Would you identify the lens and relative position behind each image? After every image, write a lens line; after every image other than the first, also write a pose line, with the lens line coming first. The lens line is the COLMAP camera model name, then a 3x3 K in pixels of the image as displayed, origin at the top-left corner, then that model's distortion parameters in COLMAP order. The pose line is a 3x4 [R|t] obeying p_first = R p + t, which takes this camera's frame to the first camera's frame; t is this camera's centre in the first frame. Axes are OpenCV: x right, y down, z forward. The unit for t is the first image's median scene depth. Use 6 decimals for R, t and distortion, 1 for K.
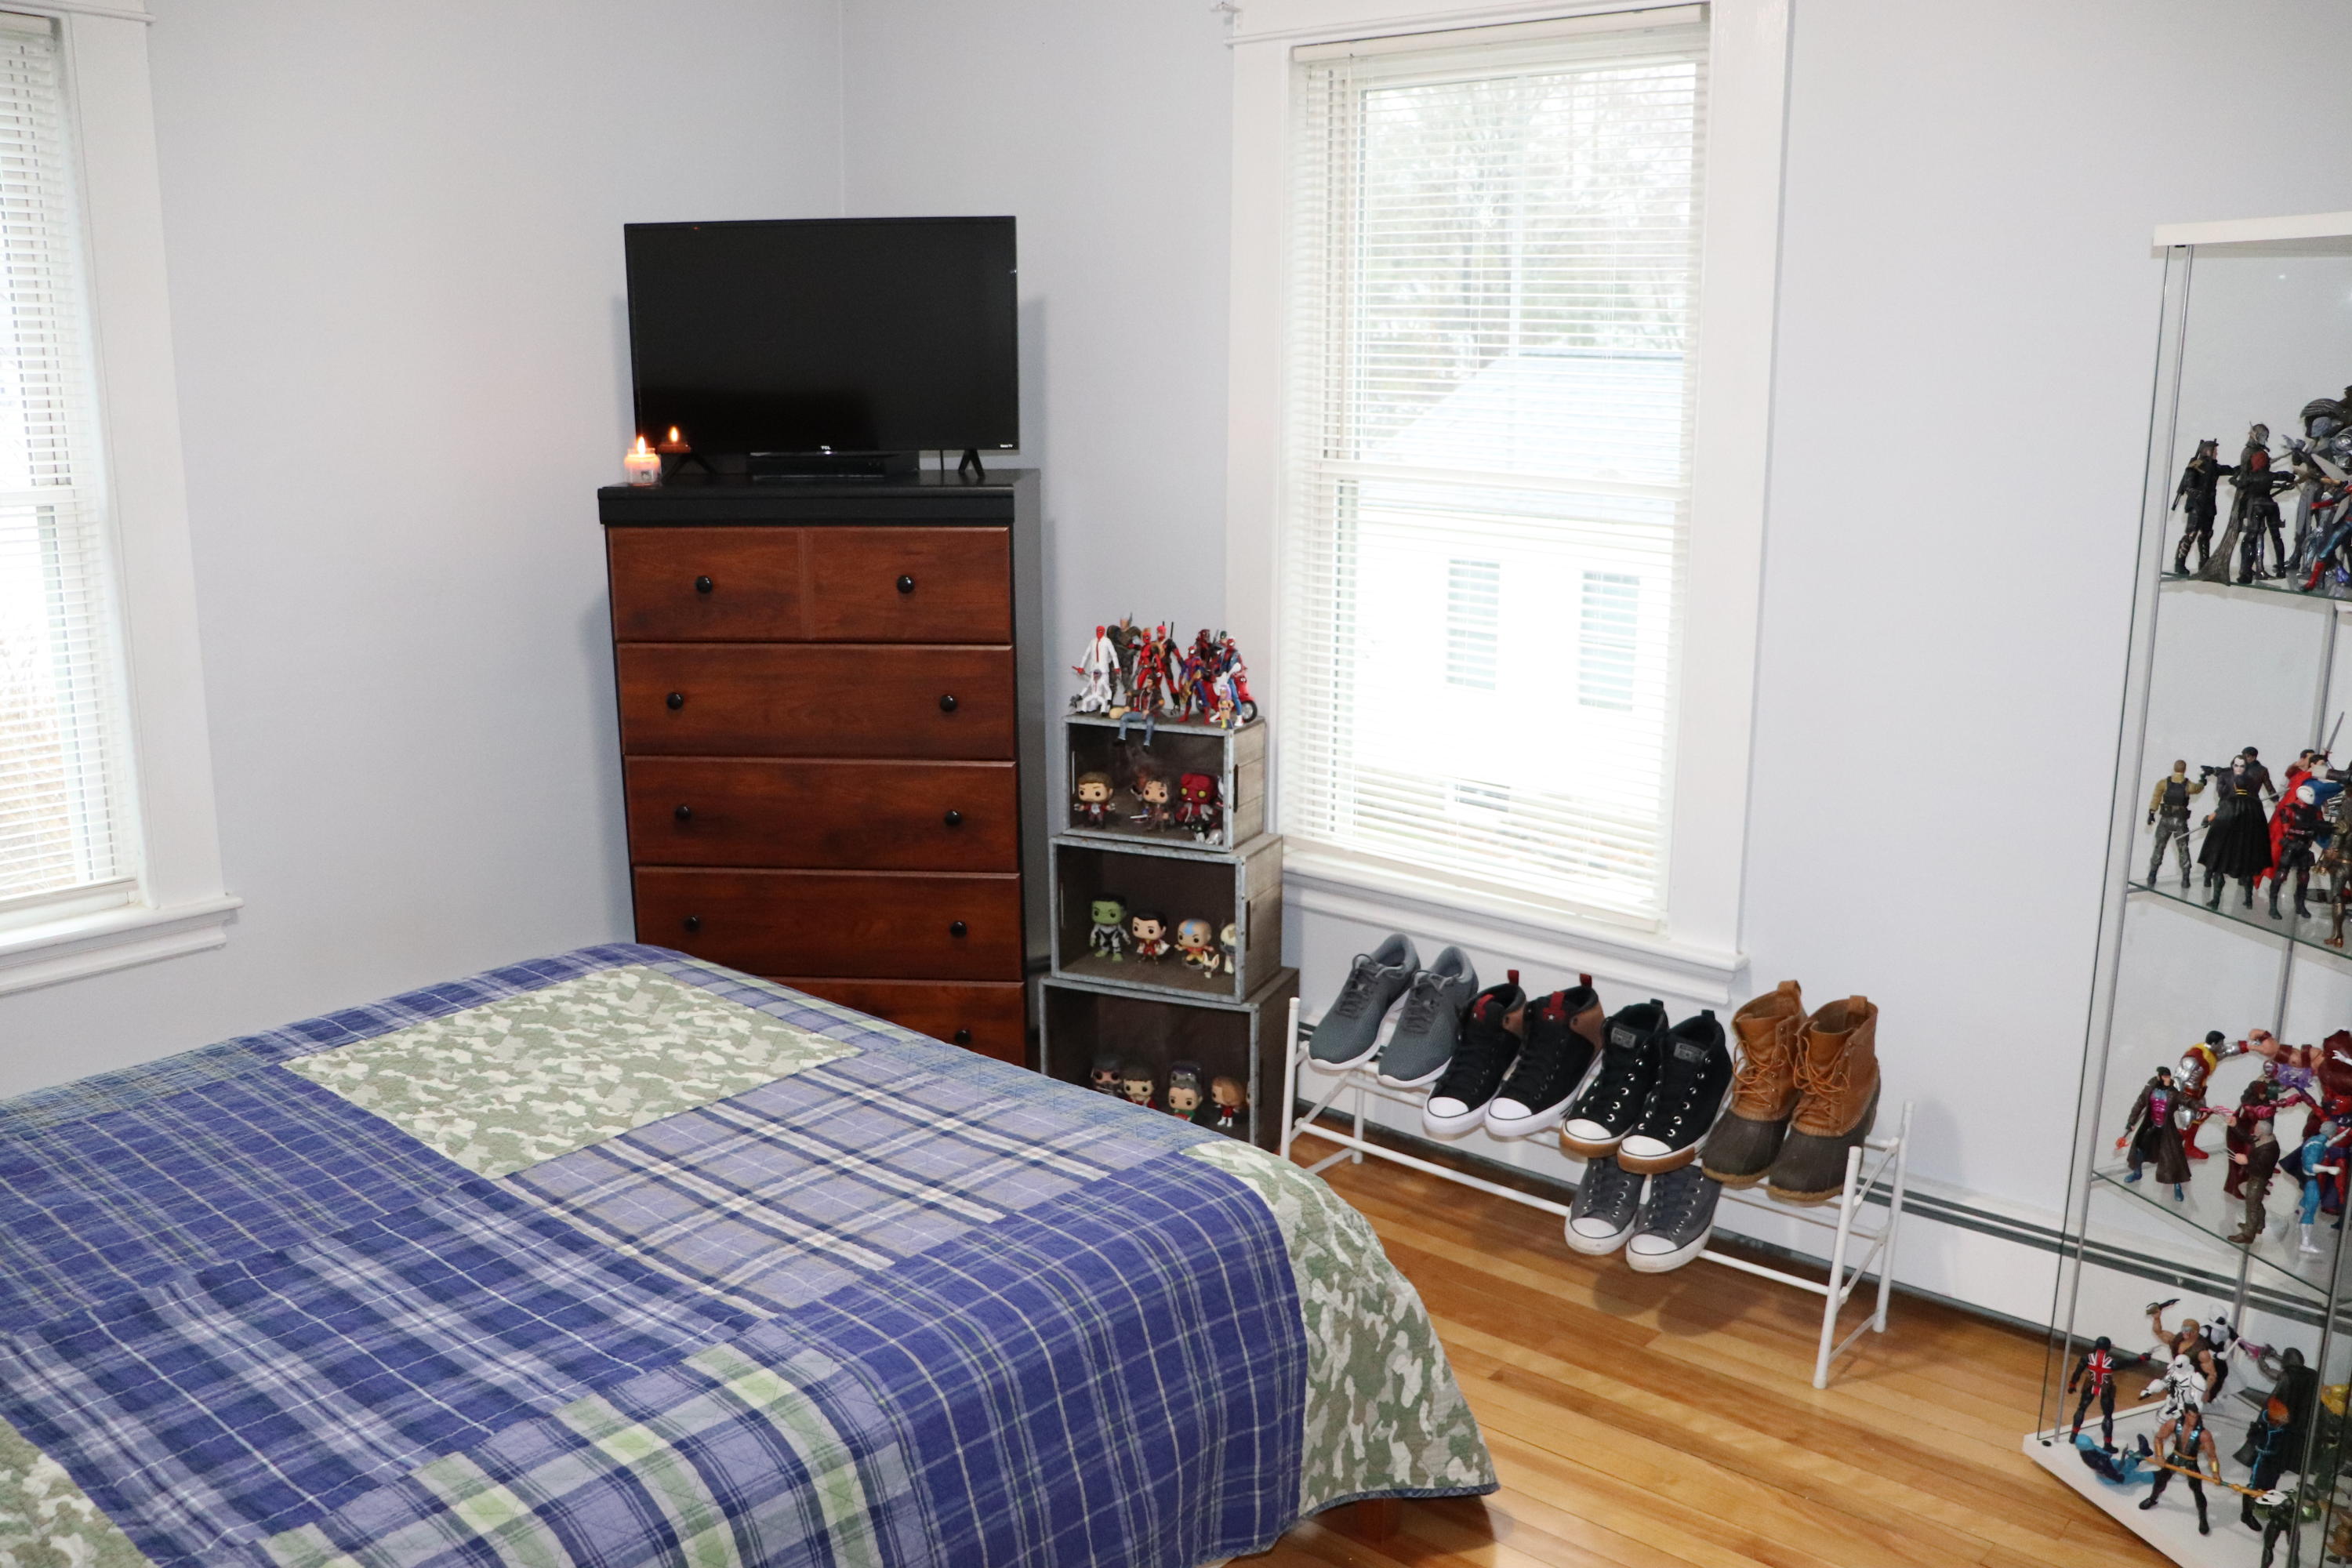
lens RADIAL K [[1956.1, 0, 1181.4], [0, 1956.1, 805.0], [0, 0, 1]] dist [-0.162585, 0.147819]
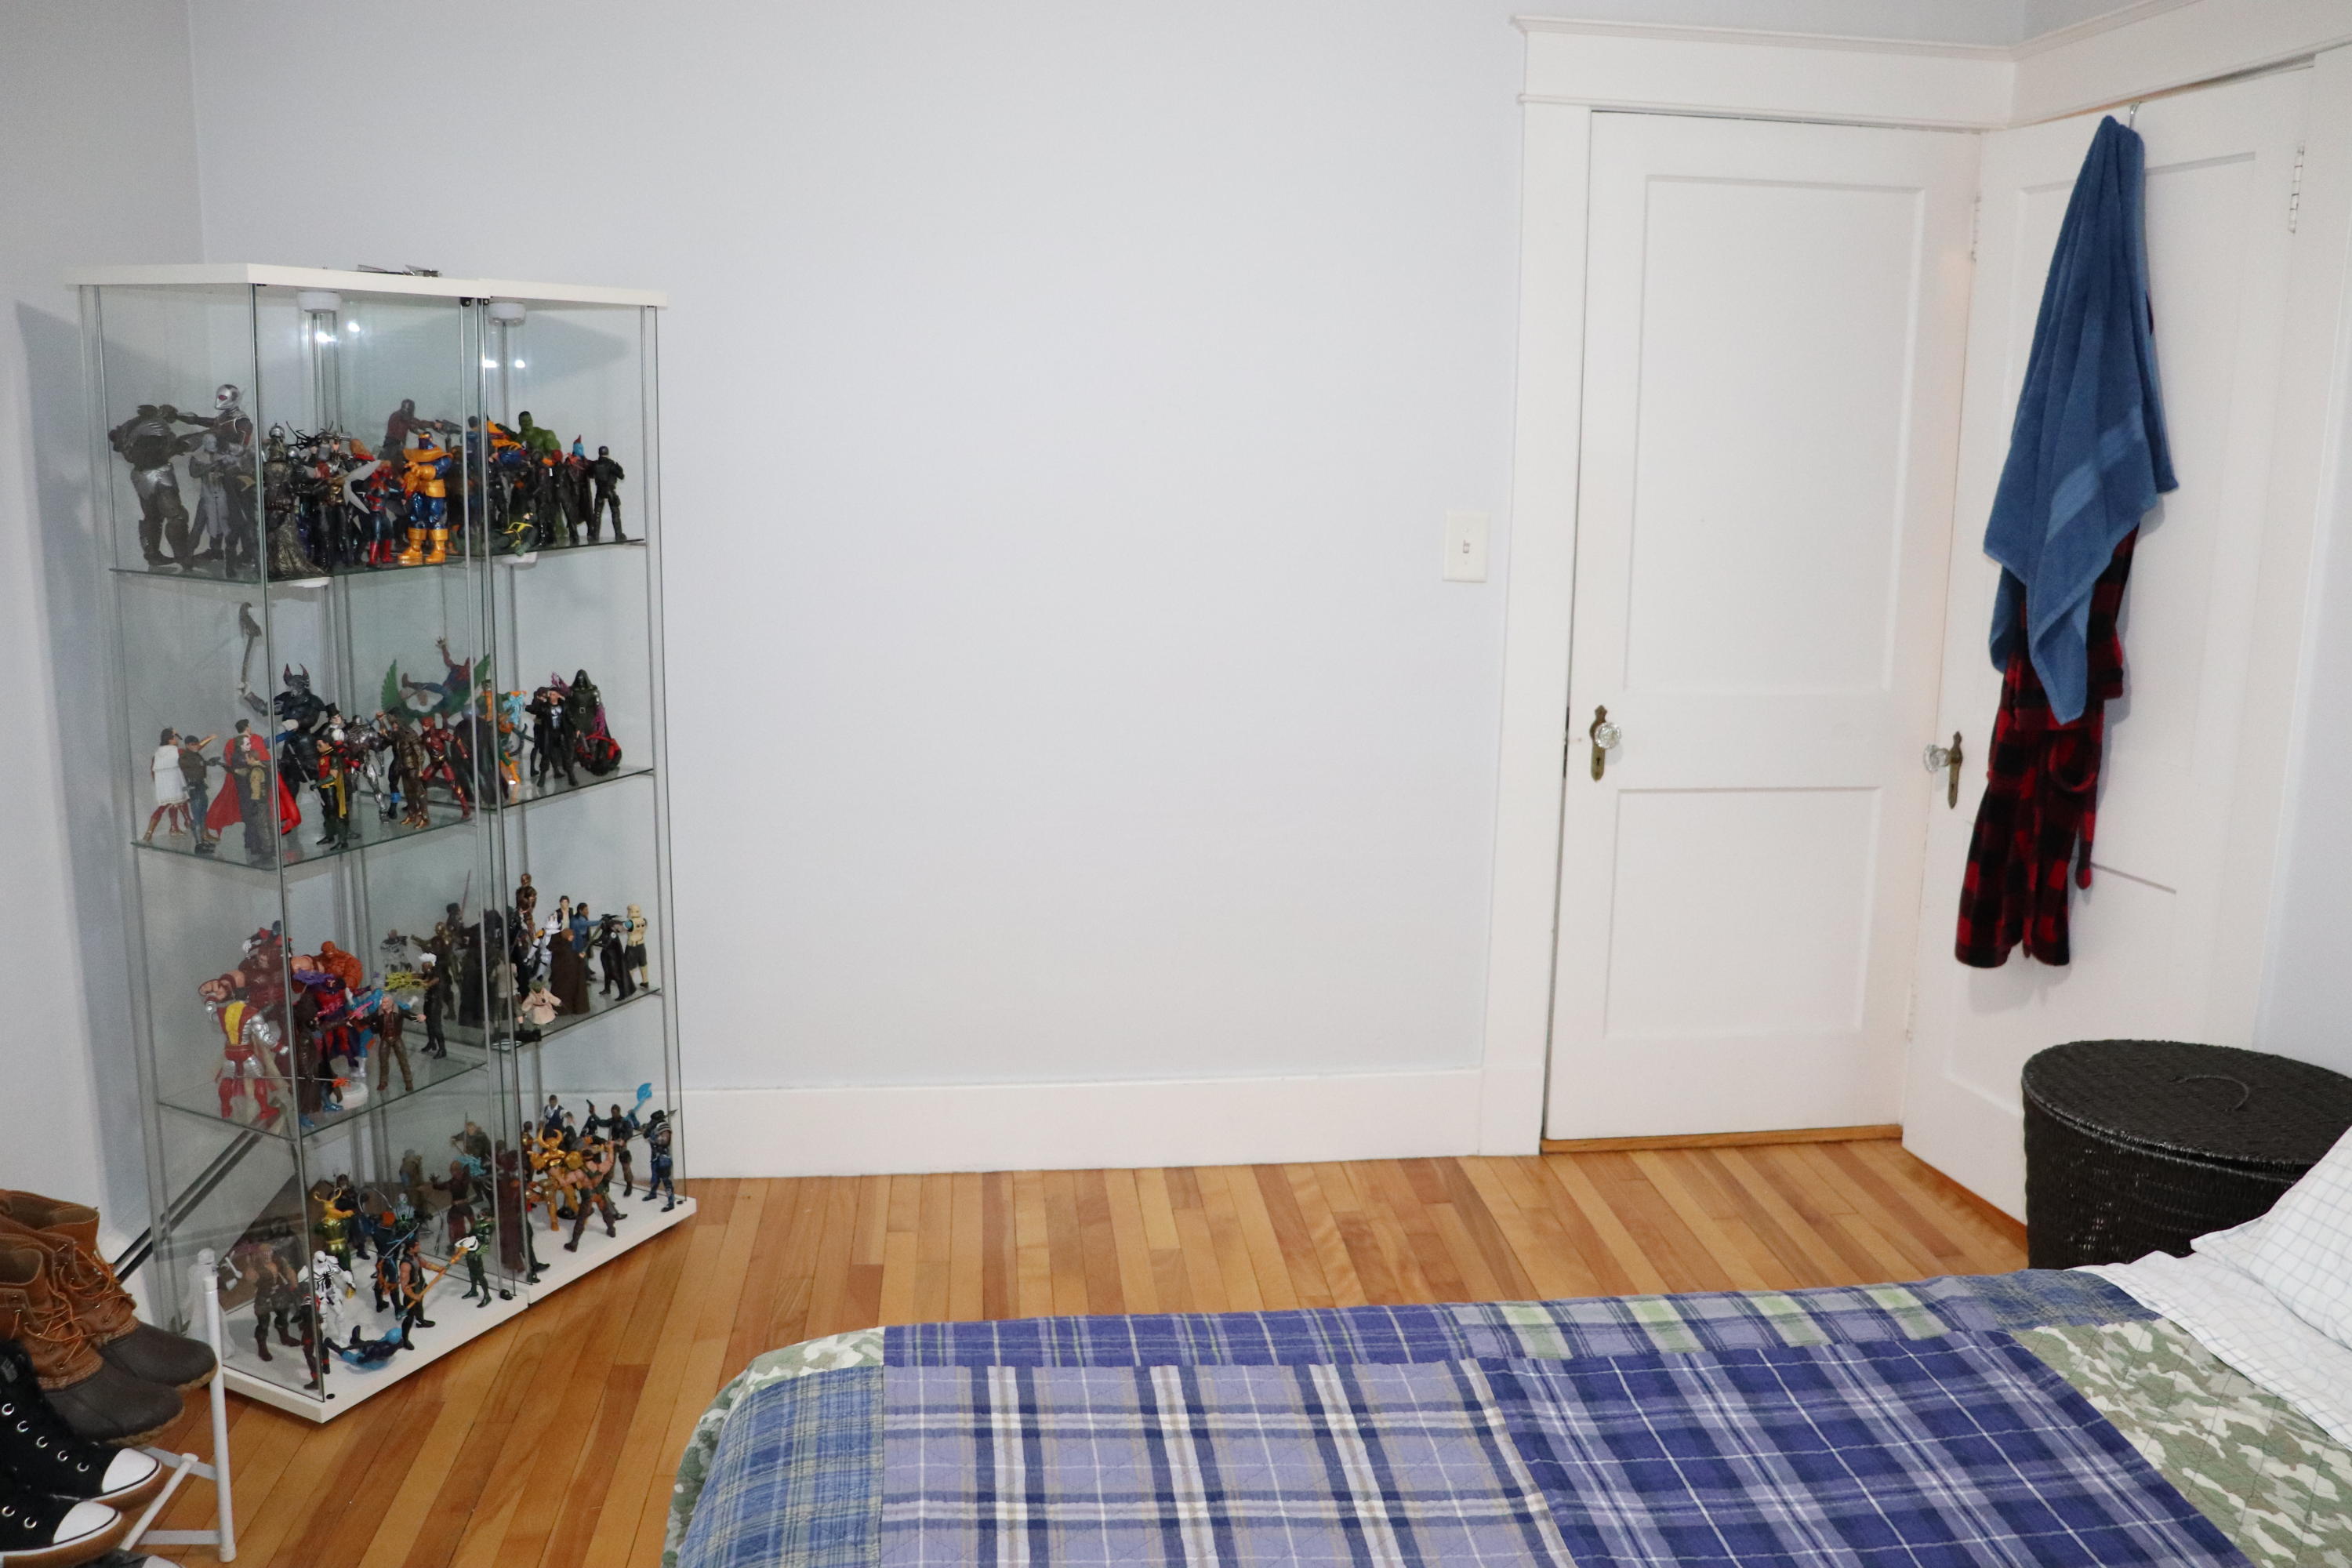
lens RADIAL K [[1956.1, 0, 1174.3], [0, 1956.1, 774.2], [0, 0, 1]] dist [-0.162585, 0.147819]
pose [[-0.724723, -0.148178, 0.672918, -0.540091], [0.135853, 0.926705, 0.350374, -0.290496], [-0.675514, 0.345343, -0.651474, 1.212748]]
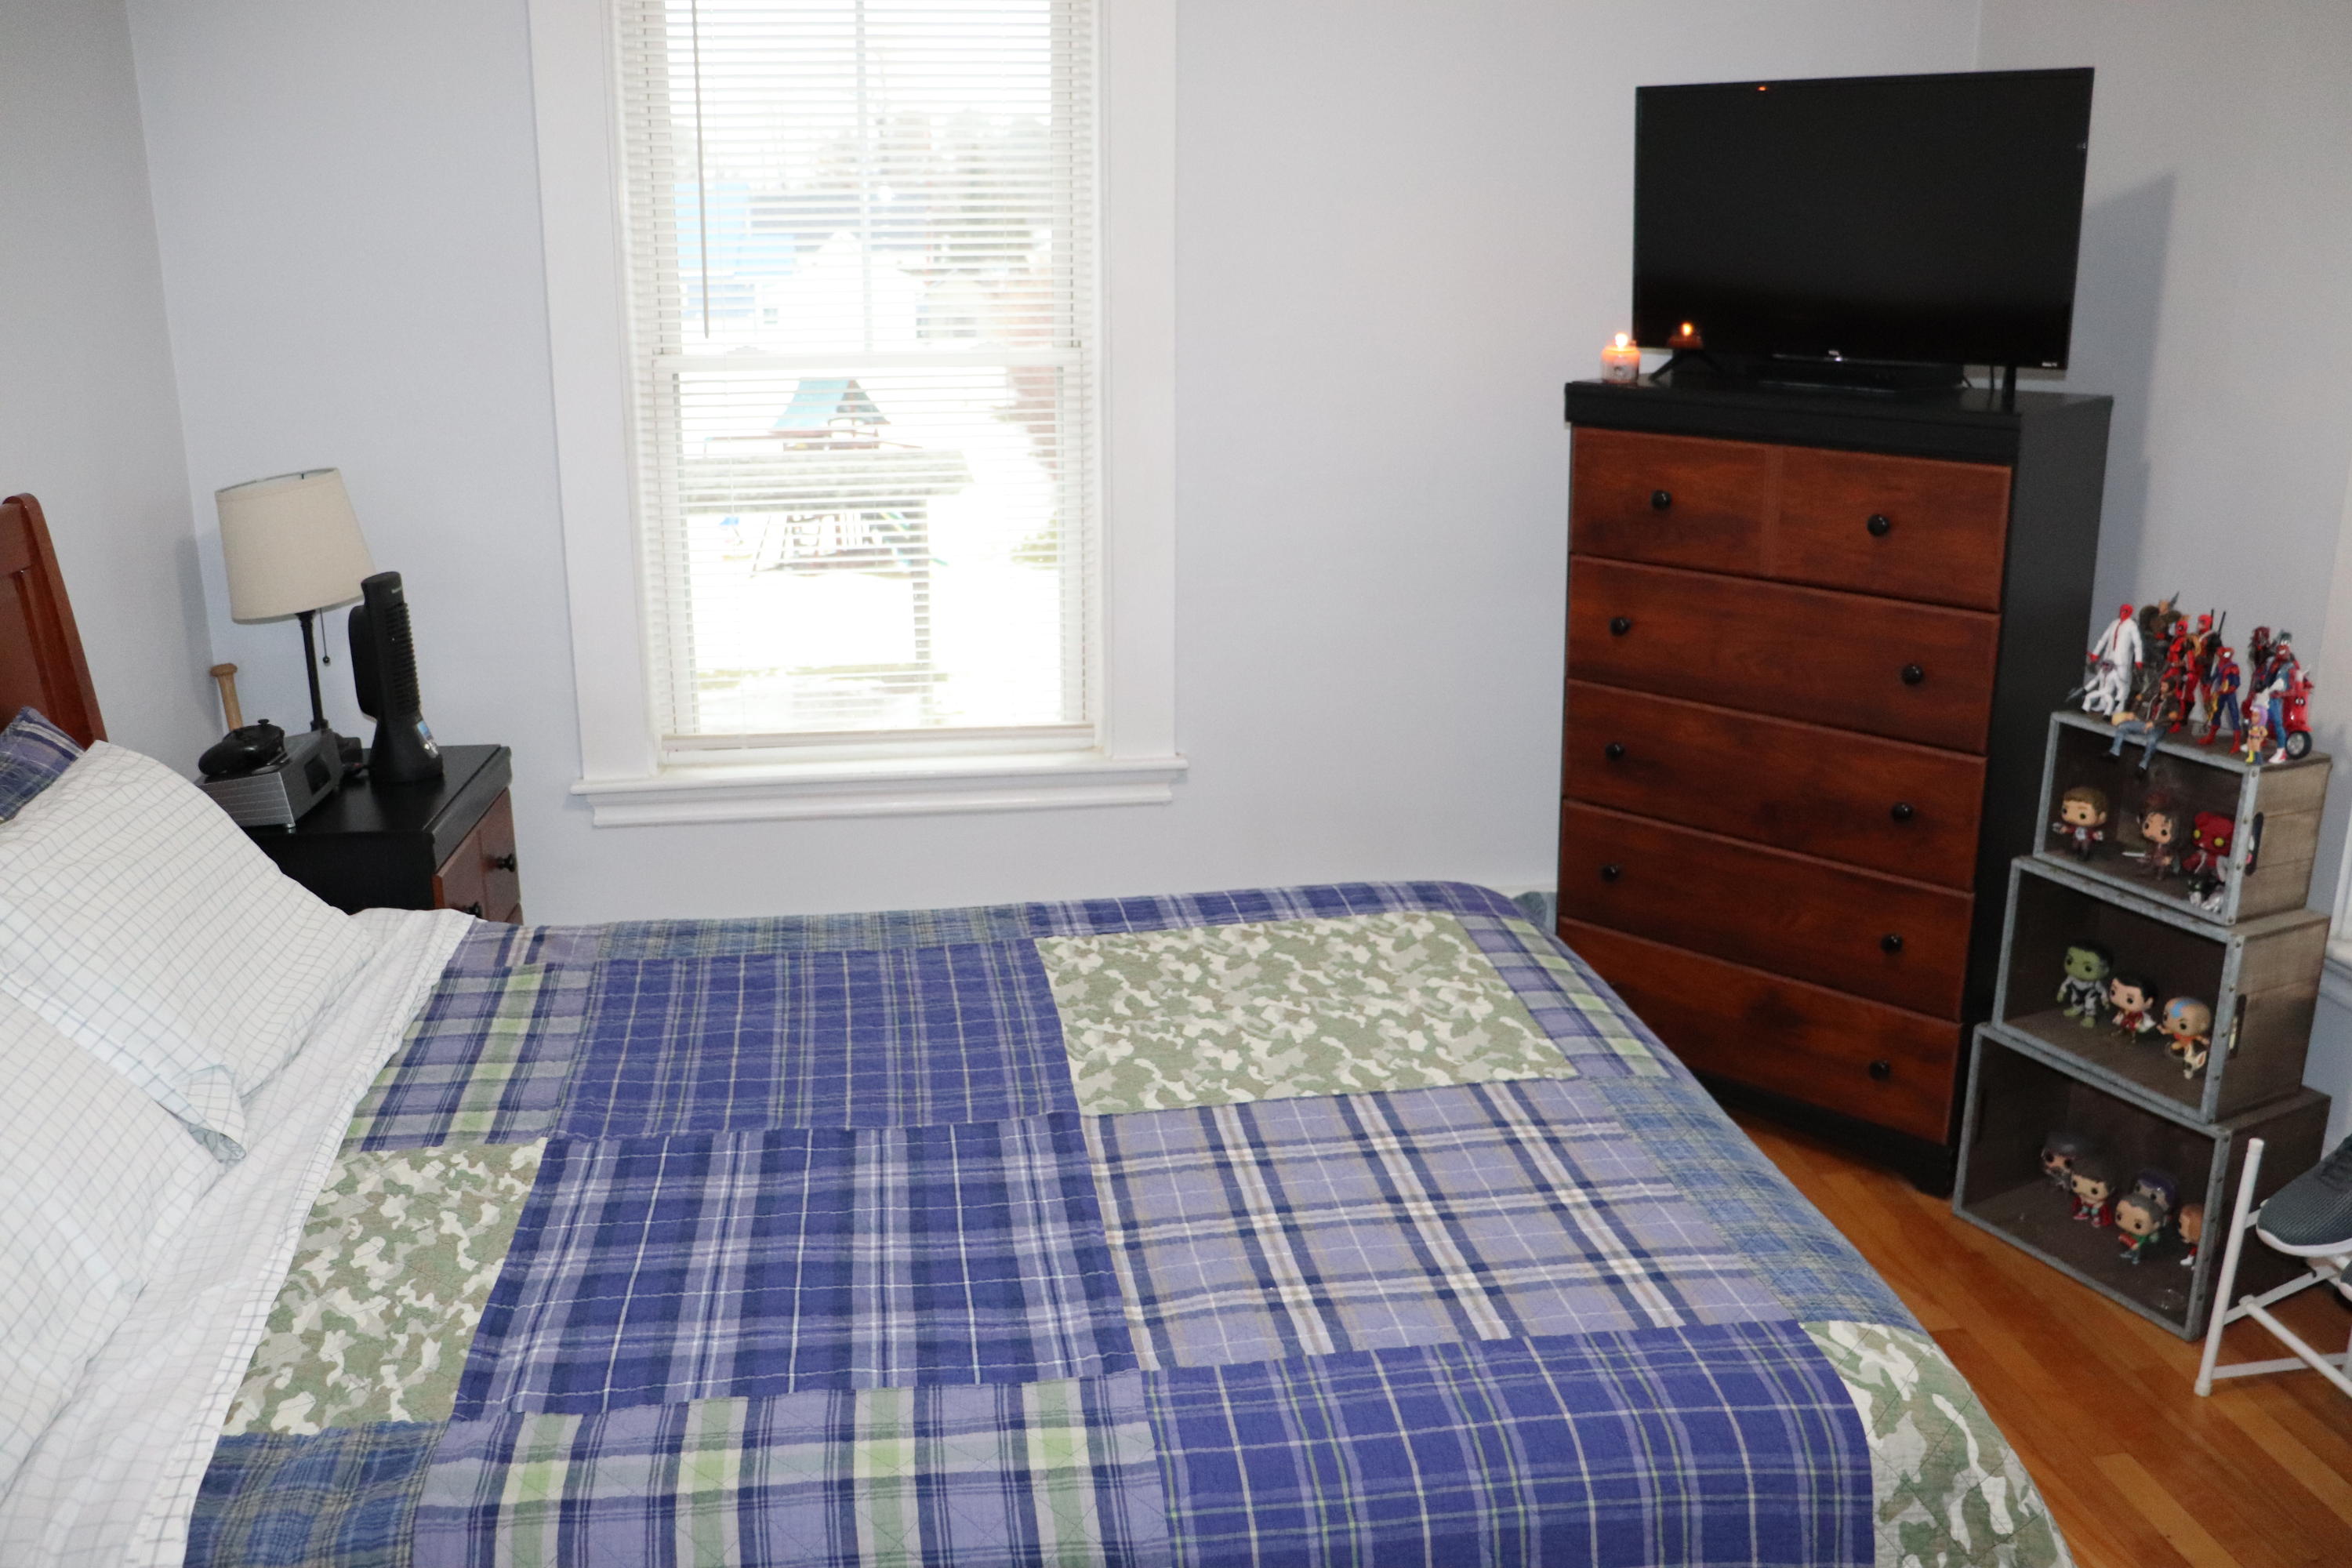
lens RADIAL K [[1956.1, 0, 1193.2], [0, 1956.1, 790.1], [0, 0, 1]] dist [-0.162585, 0.147819]
pose [[0.761700, 0.177712, -0.623083, 0.216891], [-0.143193, 0.984043, 0.105614, -0.061965], [0.631910, 0.008774, 0.774992, 0.245385]]
